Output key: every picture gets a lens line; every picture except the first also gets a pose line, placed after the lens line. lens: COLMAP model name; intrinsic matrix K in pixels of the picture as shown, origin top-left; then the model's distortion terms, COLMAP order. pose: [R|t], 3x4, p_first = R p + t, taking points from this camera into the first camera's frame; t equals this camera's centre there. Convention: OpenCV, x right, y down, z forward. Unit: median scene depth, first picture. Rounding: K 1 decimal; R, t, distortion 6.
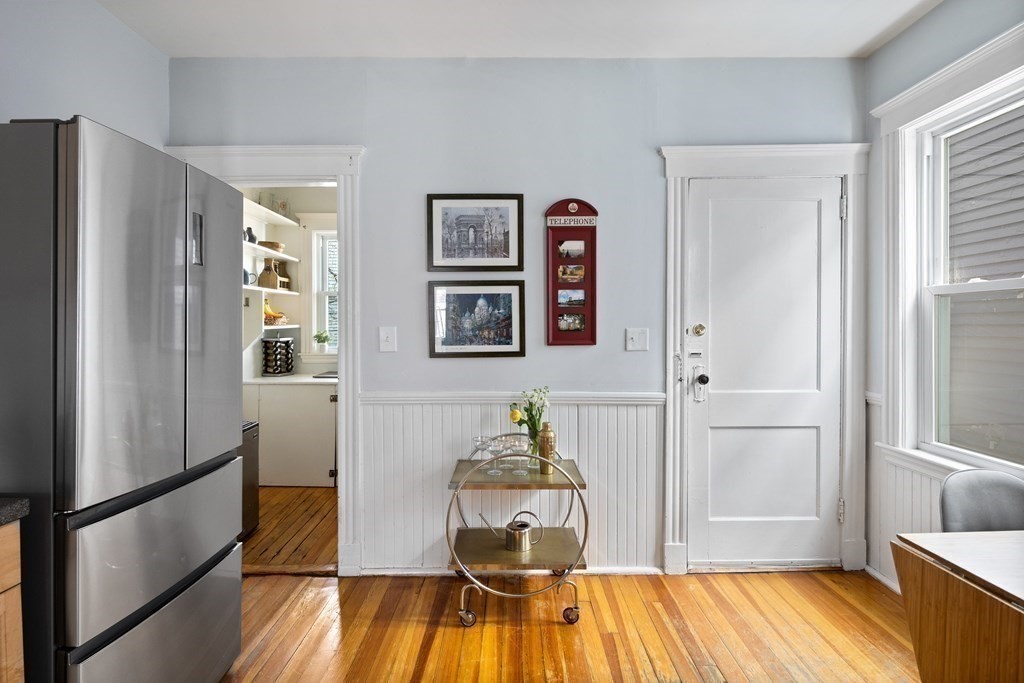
lens RADIAL K [[500.0, 0, 509.8], [0, 500.0, 332.1], [0, 0, 1]] dist [0.005576, -0.004182]
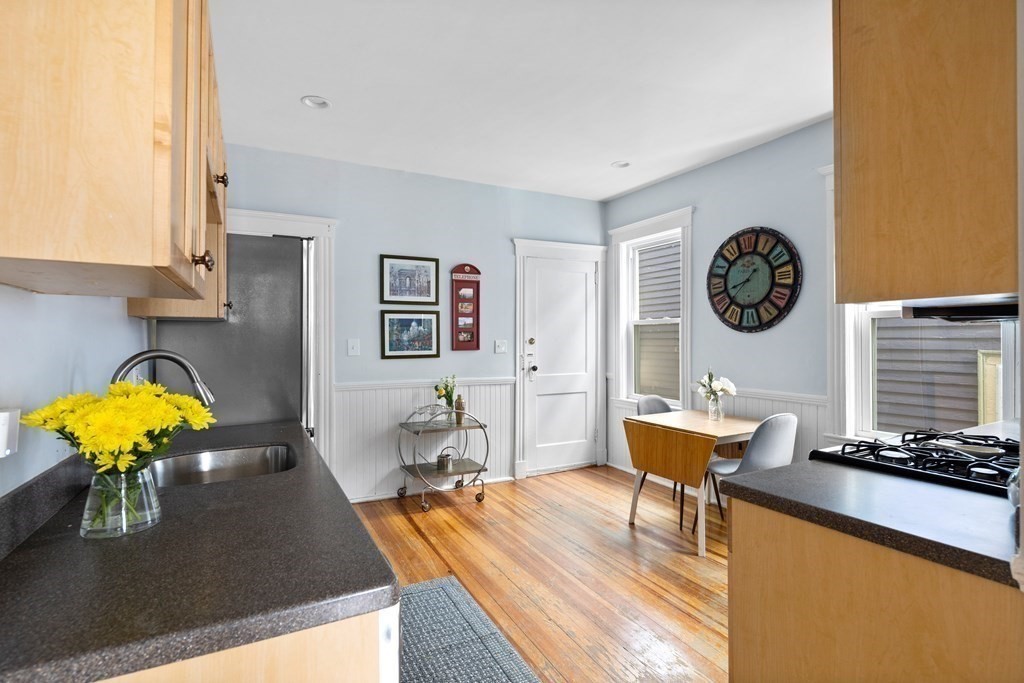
lens RADIAL K [[500.0, 0, 513.8], [0, 500.0, 341.6], [0, 0, 1]] dist [0.005576, -0.004182]
pose [[0.888645, -0.001238, 0.458594, -0.509588], [0.004115, 0.999978, -0.005275, 0.006557], [-0.458577, 0.006575, 0.888630, -0.574944]]
